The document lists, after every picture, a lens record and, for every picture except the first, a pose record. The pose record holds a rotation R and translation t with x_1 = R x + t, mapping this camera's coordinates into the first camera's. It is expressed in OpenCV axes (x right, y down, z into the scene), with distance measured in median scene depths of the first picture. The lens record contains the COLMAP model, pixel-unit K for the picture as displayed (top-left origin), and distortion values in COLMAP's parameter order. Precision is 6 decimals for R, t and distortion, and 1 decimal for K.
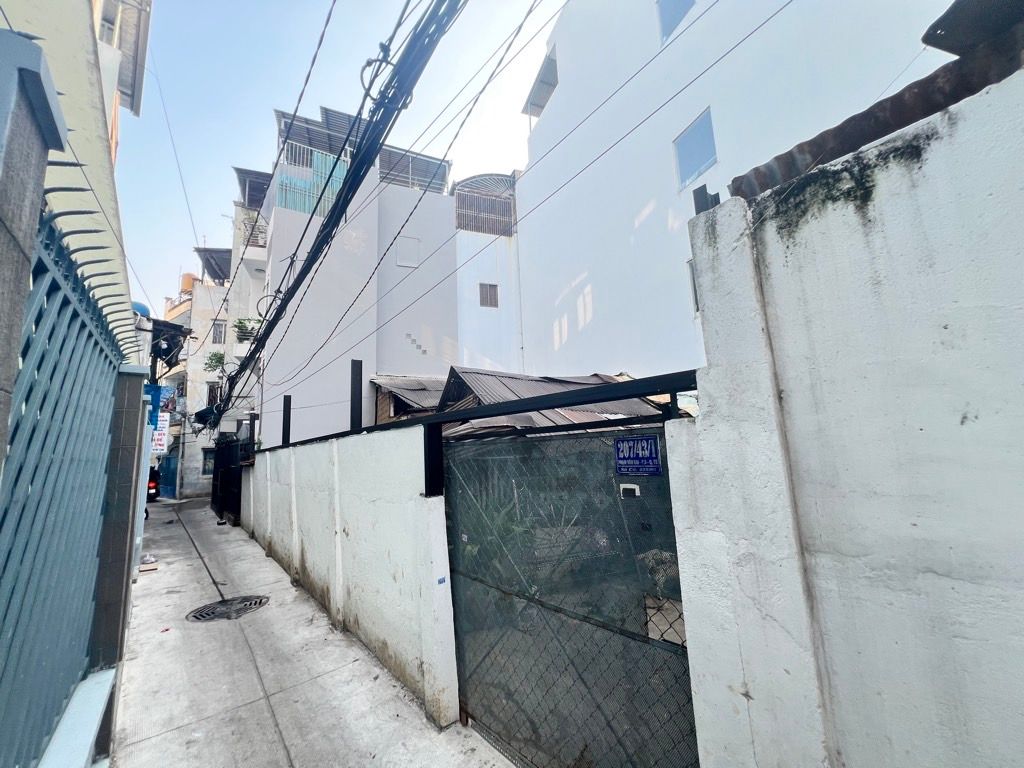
lens RADIAL K [[412.2, 0, 507.3], [0, 412.2, 380.3], [0, 0, 1]] dist [0.002051, 0.000313]
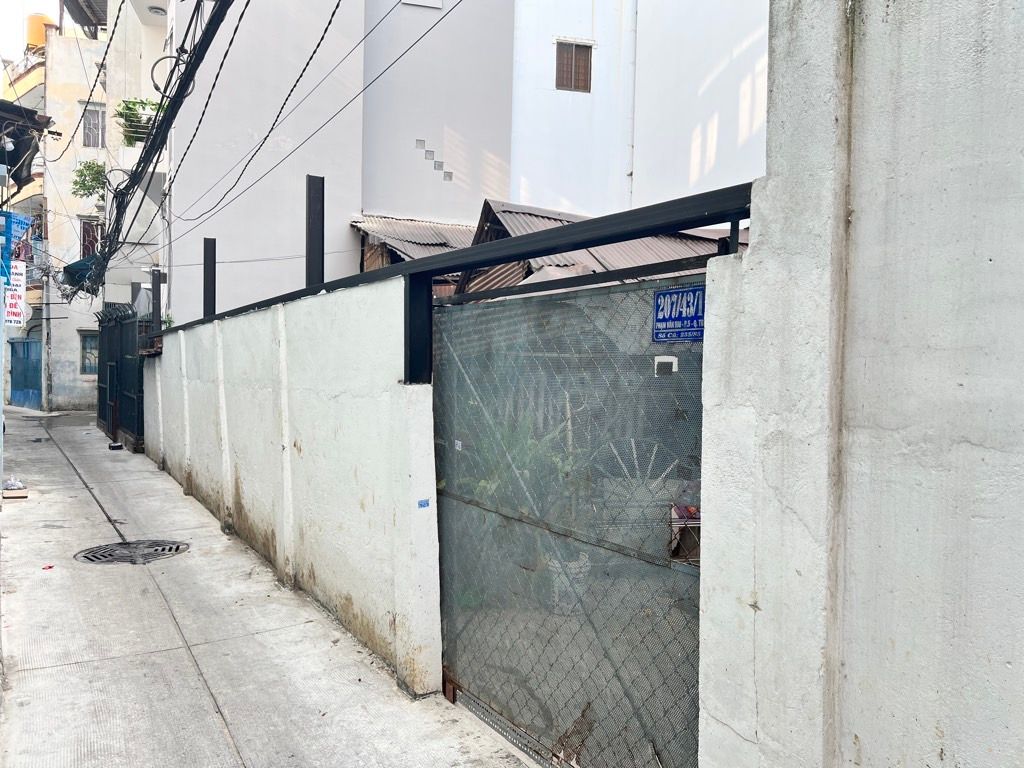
lens RADIAL K [[775.7, 0, 512.0], [0, 775.7, 384.0], [0, 0, 1]] dist [0.075787, -0.088594]
pose [[0.990150, 0.067974, -0.122403, 0.120463], [-0.044849, 0.982159, 0.182629, 0.042060], [0.132633, -0.175340, 0.975533, -0.191894]]
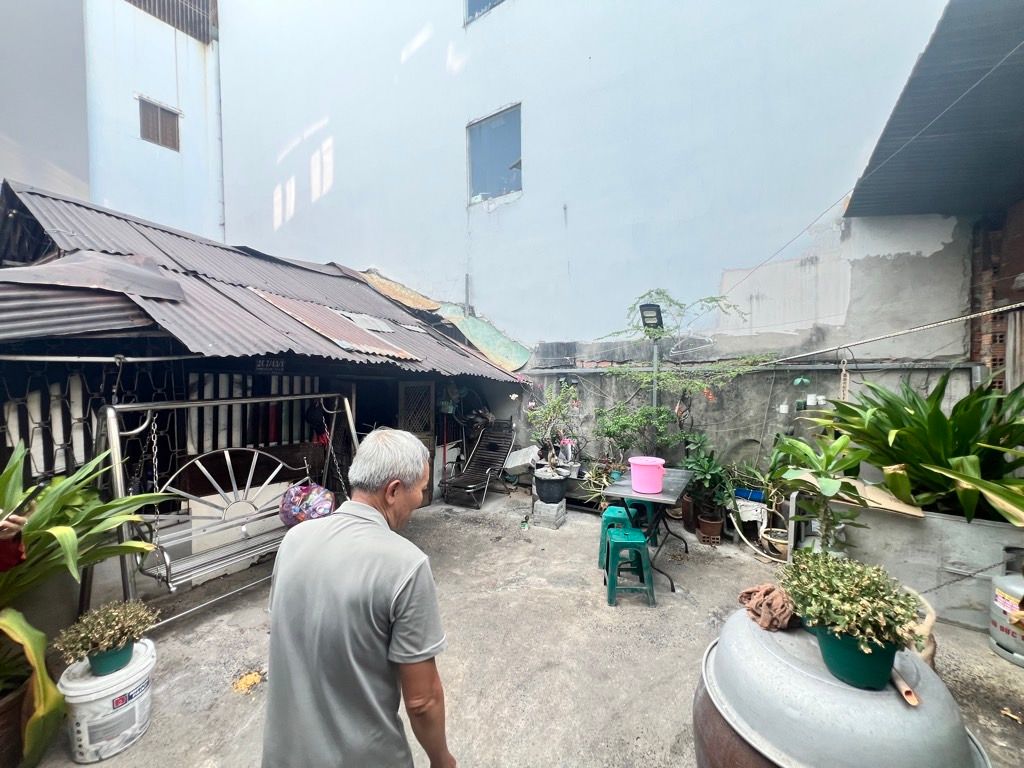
lens RADIAL K [[412.2, 0, 507.3], [0, 412.2, 380.3], [0, 0, 1]] dist [0.002051, 0.000313]
pose [[0.823442, 0.010531, 0.567302, 0.182510], [-0.105548, 0.985220, 0.134914, 0.170802], [-0.557496, -0.170971, 0.812383, 0.657097]]
